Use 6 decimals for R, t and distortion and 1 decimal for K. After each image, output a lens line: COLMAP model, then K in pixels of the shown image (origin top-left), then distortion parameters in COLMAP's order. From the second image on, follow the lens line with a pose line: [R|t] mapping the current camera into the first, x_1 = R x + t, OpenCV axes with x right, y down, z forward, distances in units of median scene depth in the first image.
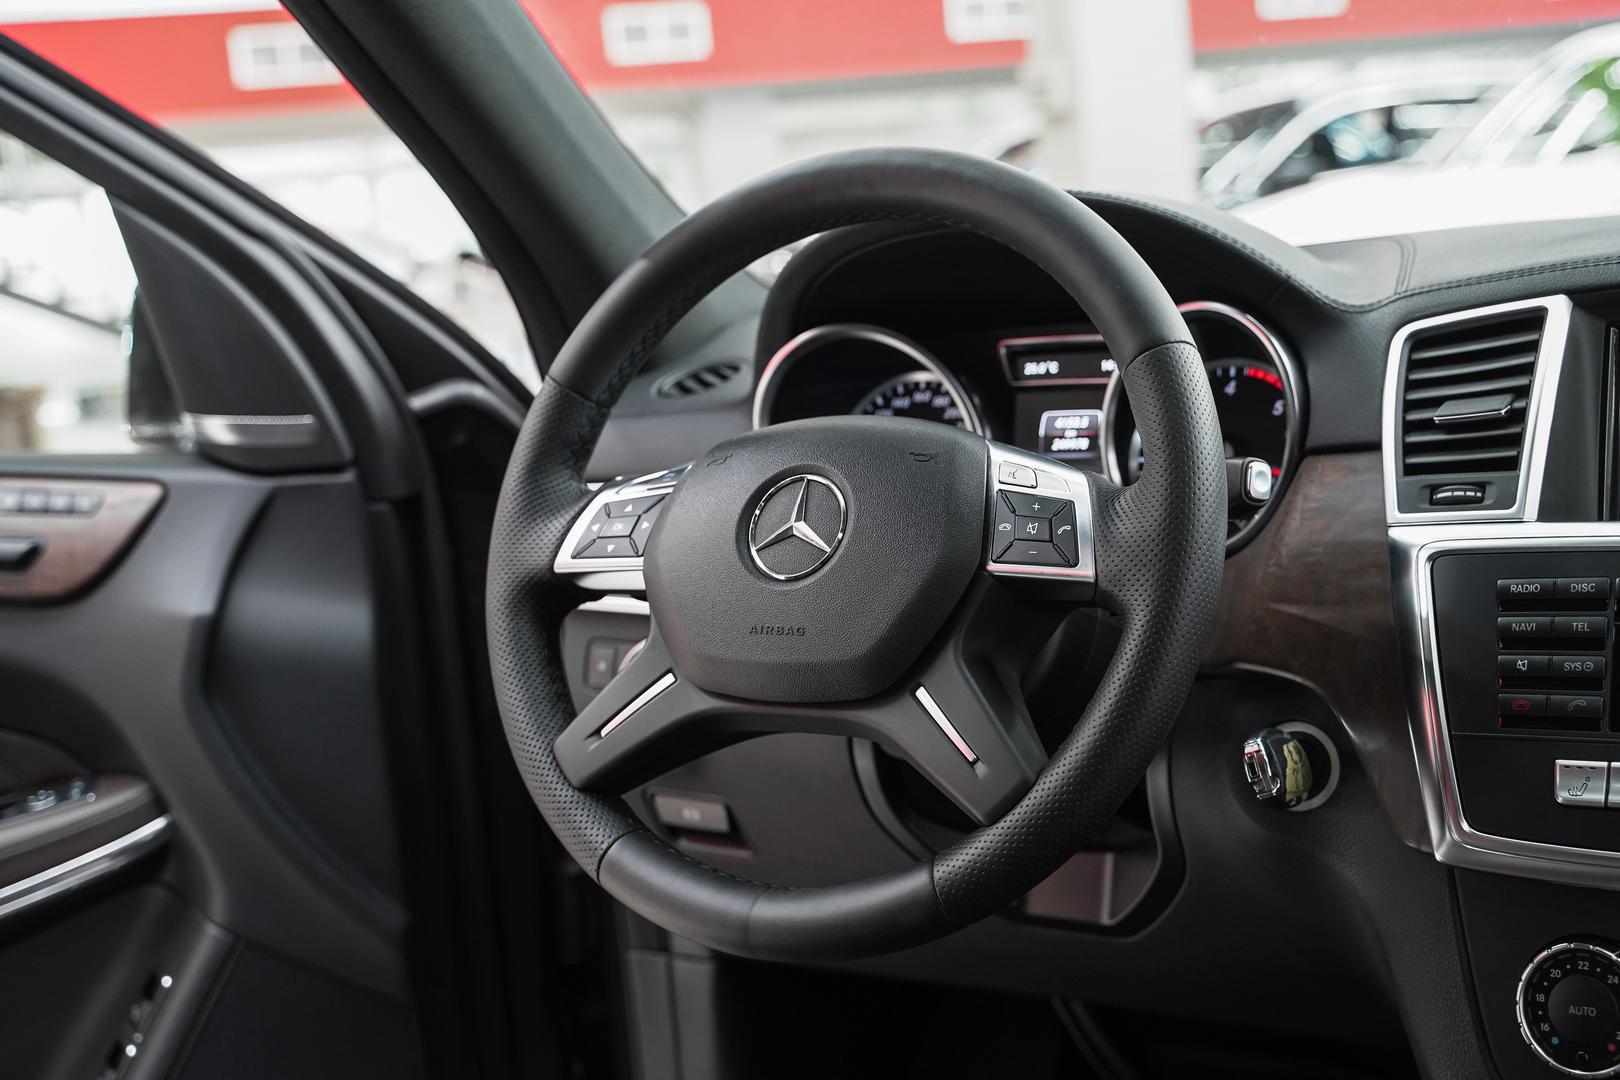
lens RADIAL K [[2163.3, 0, 816.6], [0, 2163.3, 525.7], [0, 0, 1]] dist [-0.002706, 0.000000]
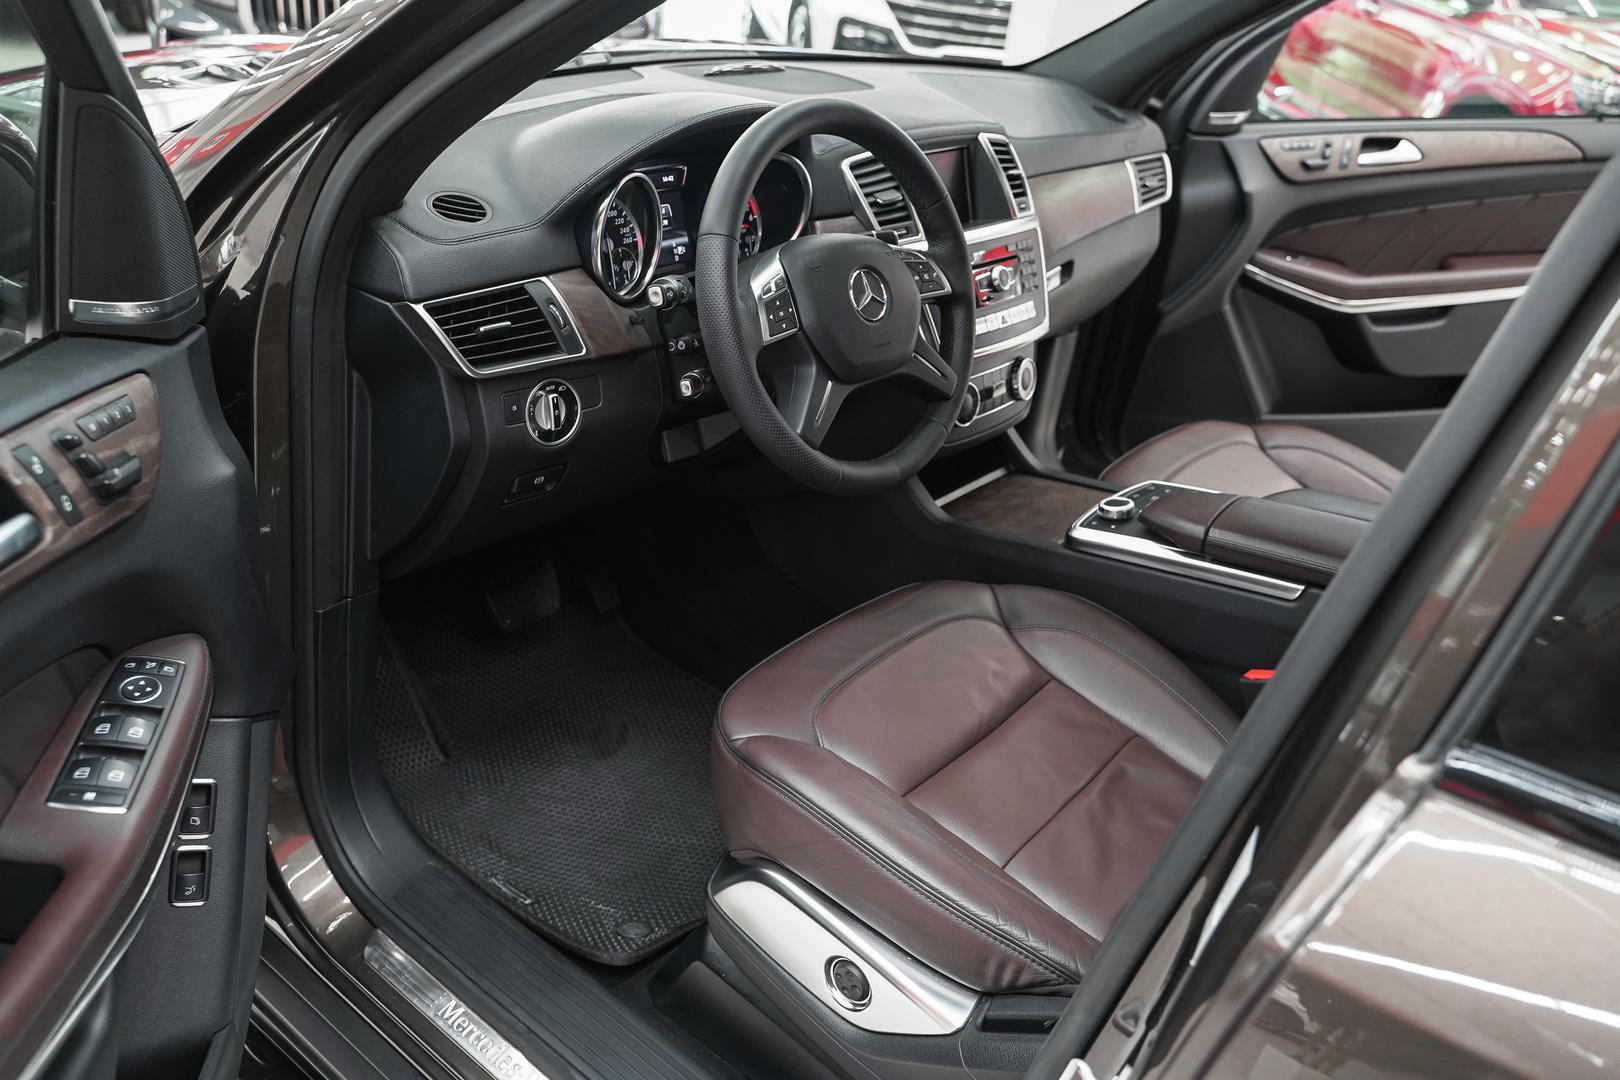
lens RADIAL K [[1333.2, 0, 797.1], [0, 1333.2, 529.4], [0, 0, 1]] dist [-0.010126, 0.008290]
pose [[0.148407, -0.358002, 0.921851, -1.226241], [0.024297, 0.933212, 0.358503, -0.239261], [-0.988628, -0.030806, 0.147194, 0.814051]]
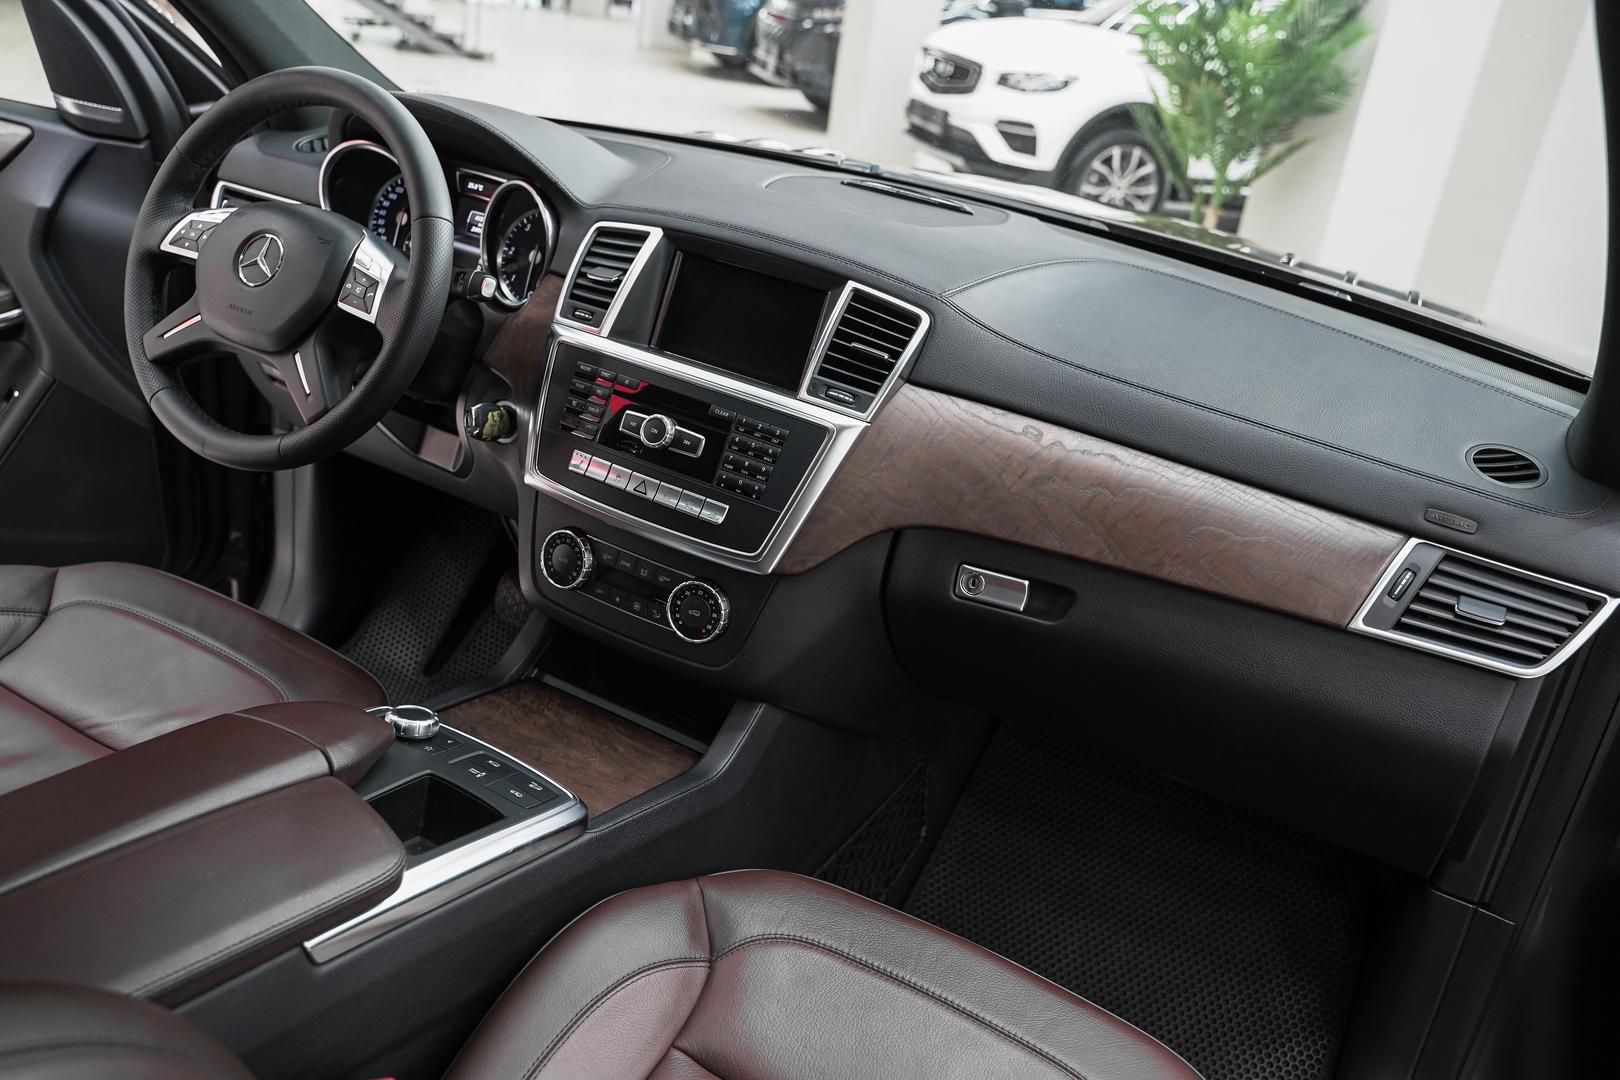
lens RADIAL K [[1333.2, 0, 799.4], [0, 1333.2, 527.5], [0, 0, 1]] dist [-0.010126, 0.008290]
pose [[0.973709, 0.196499, 0.115232, 0.363585], [-0.220161, 0.941650, 0.254607, -0.180045], [-0.058478, -0.273282, 0.960155, -0.277748]]
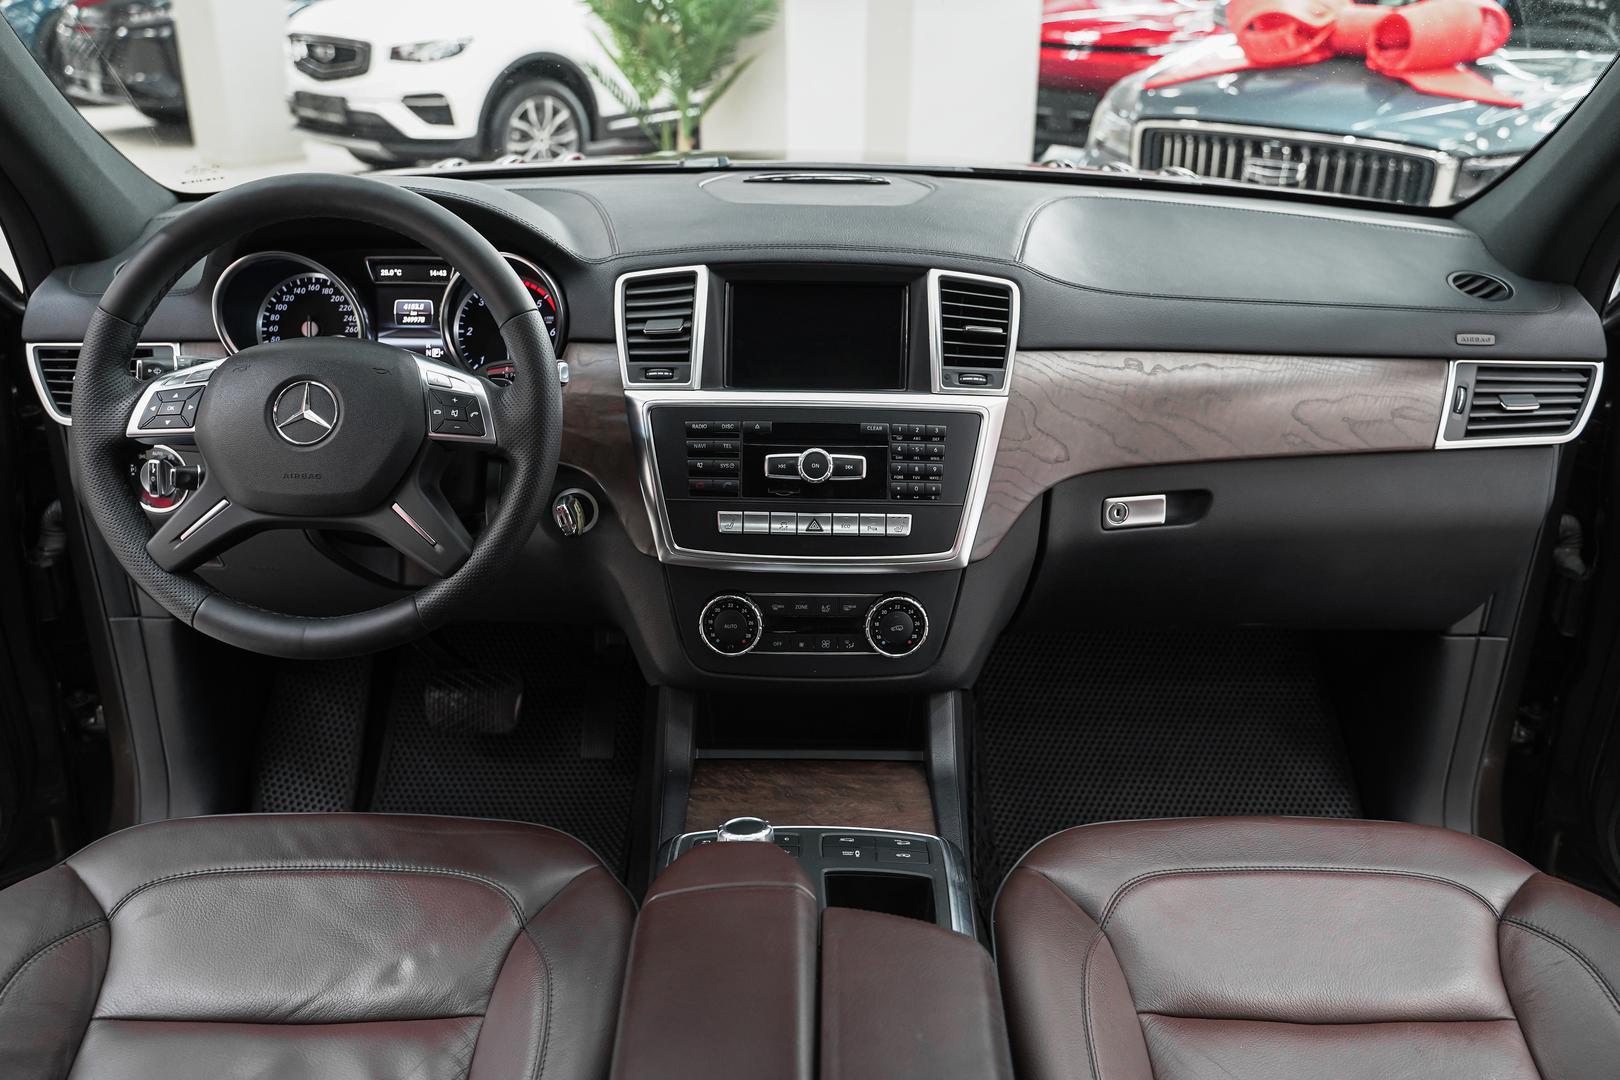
lens RADIAL K [[1333.2, 0, 805.8], [0, 1333.2, 529.1], [0, 0, 1]] dist [-0.010126, 0.008290]
pose [[0.855669, -0.113800, 0.504857, -0.197909], [-0.012344, 0.970759, 0.239741, -0.155921], [-0.517376, -0.211370, 0.829243, -0.087071]]
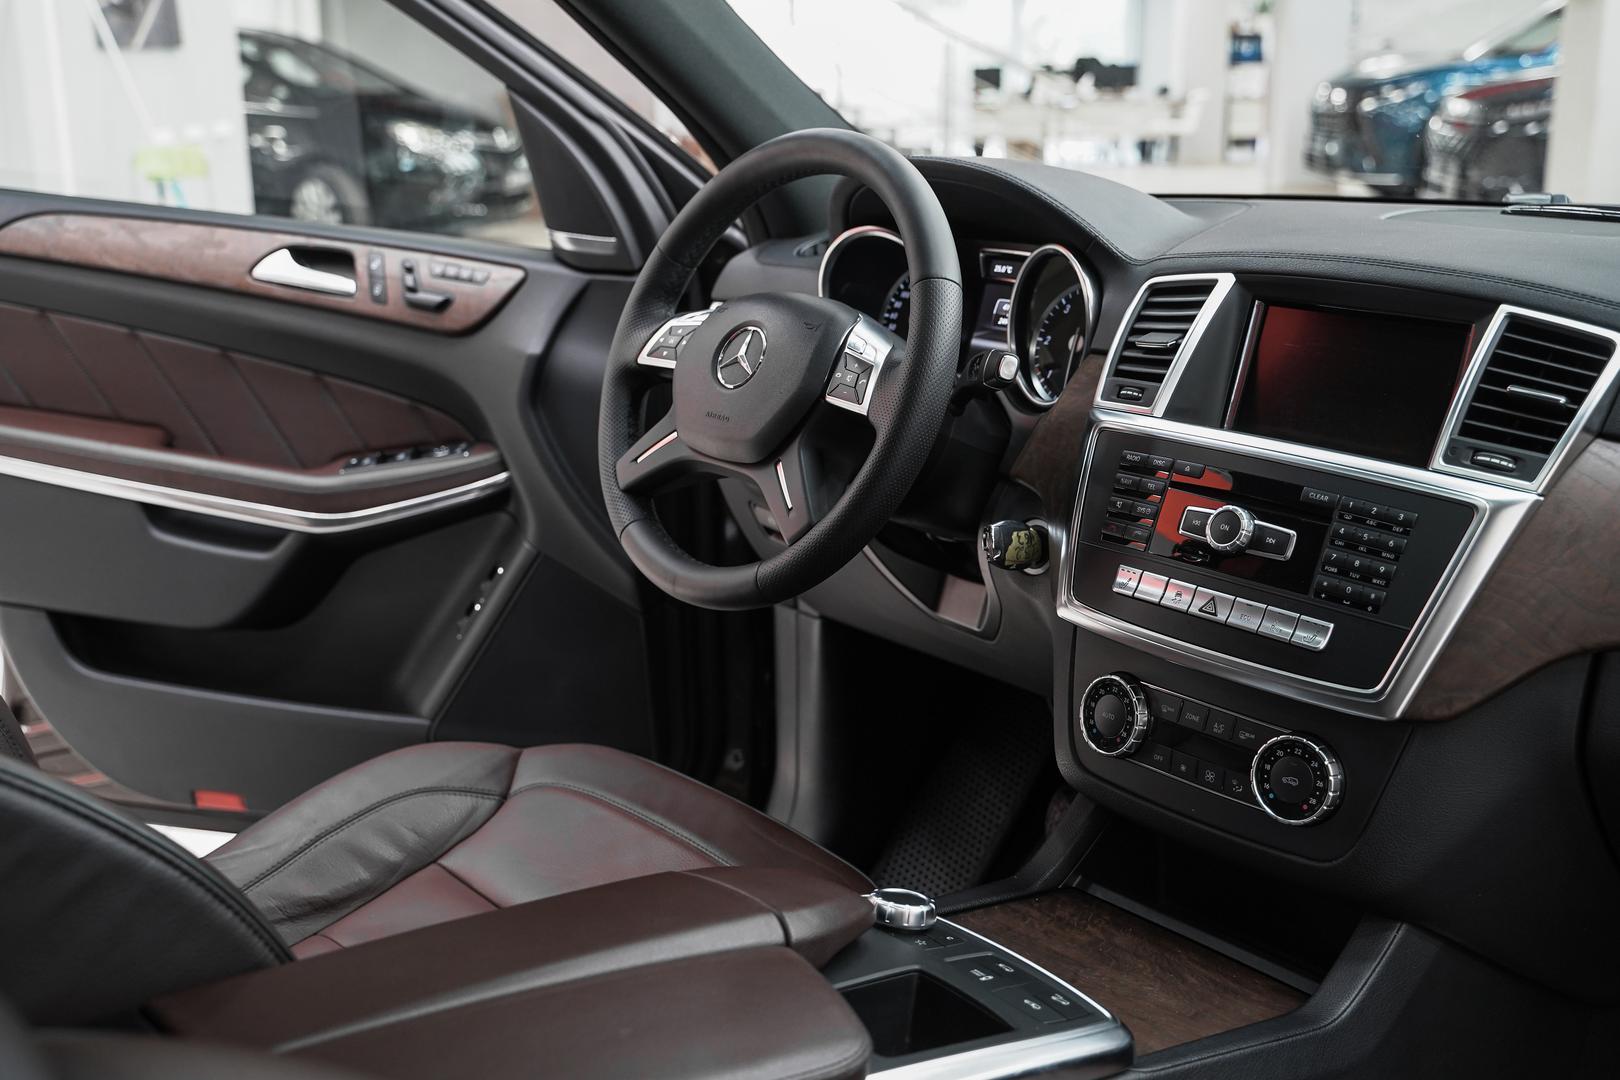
lens RADIAL K [[1768.2, 0, 784.1], [0, 1768.2, 513.9], [0, 0, 1]] dist [-0.001242, 0.000000]
pose [[0.939295, 0.160756, -0.303121, 0.430877], [-0.120138, 0.981616, 0.148310, -0.082601], [0.321391, -0.102891, 0.941340, -0.282108]]
